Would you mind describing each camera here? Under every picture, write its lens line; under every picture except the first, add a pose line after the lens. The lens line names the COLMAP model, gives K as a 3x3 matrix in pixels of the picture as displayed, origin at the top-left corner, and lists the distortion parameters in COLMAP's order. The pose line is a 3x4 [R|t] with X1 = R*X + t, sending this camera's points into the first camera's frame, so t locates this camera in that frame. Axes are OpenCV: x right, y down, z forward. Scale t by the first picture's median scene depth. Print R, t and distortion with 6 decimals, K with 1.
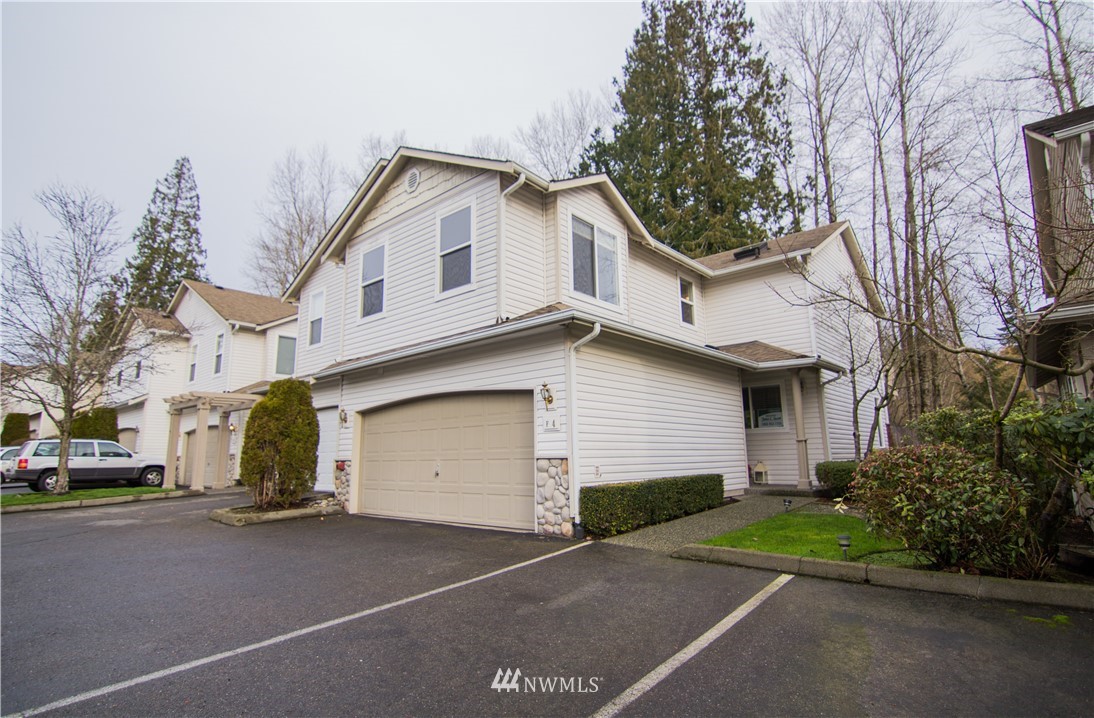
lens RADIAL K [[551.4, 0, 547.5], [0, 551.4, 355.0], [0, 0, 1]] dist [-0.009352, -0.001599]
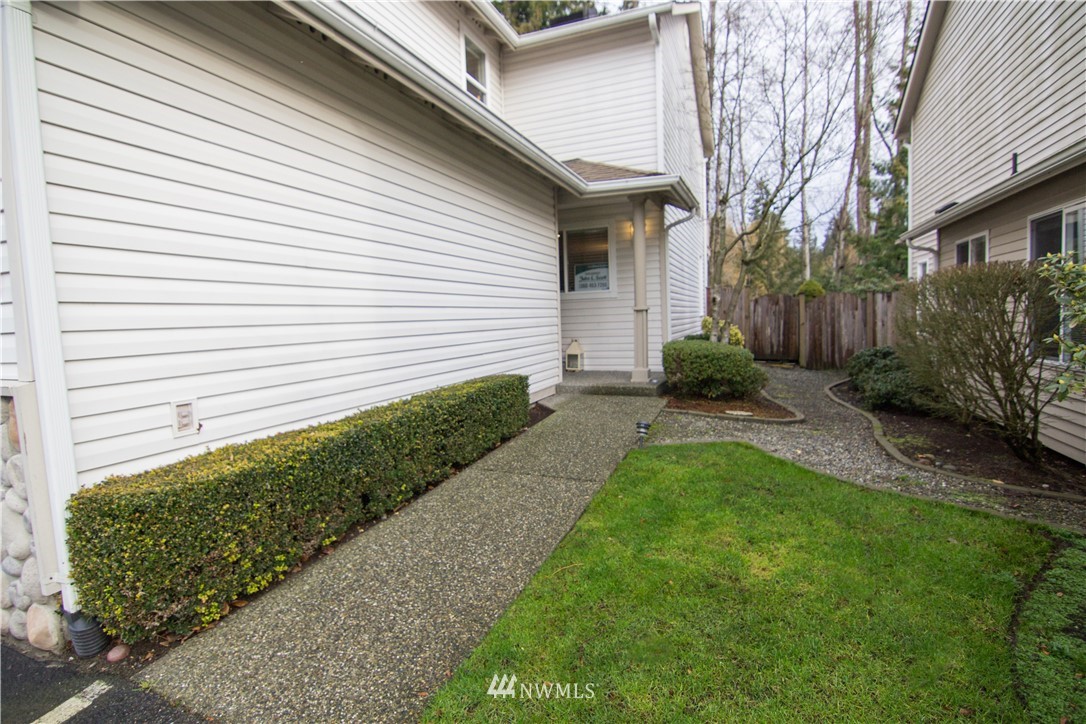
lens RADIAL K [[550.4, 0, 543.6], [0, 550.4, 354.5], [0, 0, 1]] dist [-0.000462, -0.014394]
pose [[0.937697, -0.040310, 0.345107, 0.132412], [-0.043616, 0.971735, 0.232012, 0.064056], [-0.344705, -0.232609, 0.909435, 0.460383]]
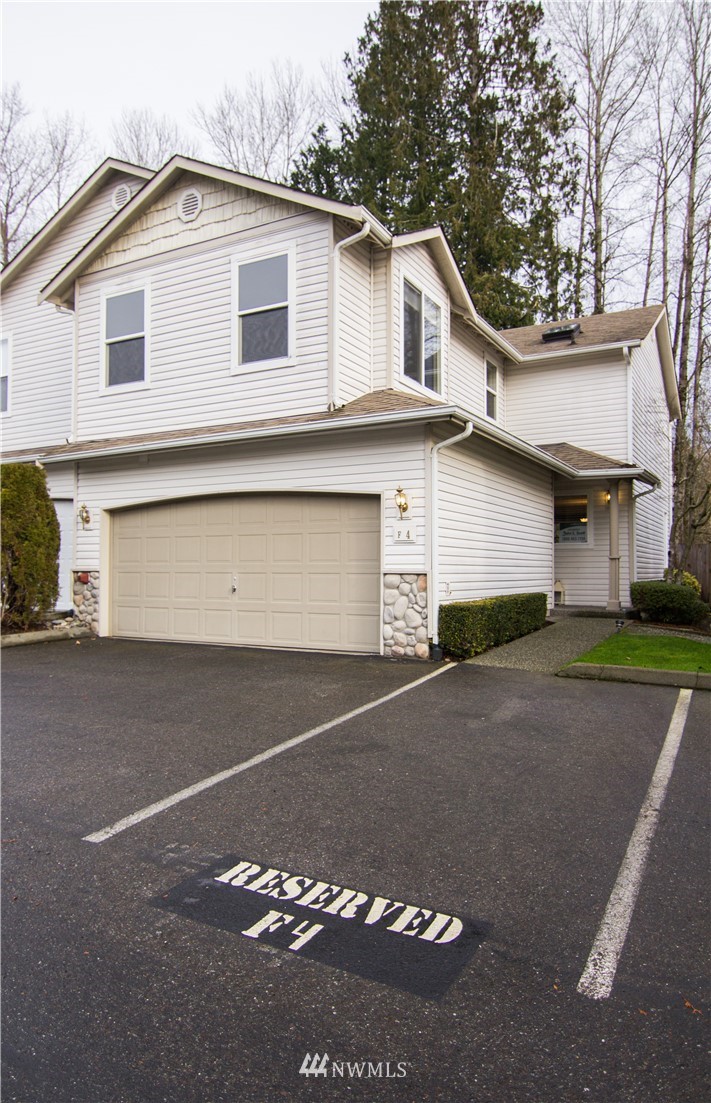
lens RADIAL K [[722.6, 0, 355.5], [0, 722.6, 551.5], [0, 0, 1]] dist [-0.005229, -0.004949]
pose [[0.977449, 0.023350, 0.209879, -0.222261], [-0.055833, 0.987076, 0.150209, -0.011943], [-0.203659, -0.158540, 0.966120, -0.069218]]
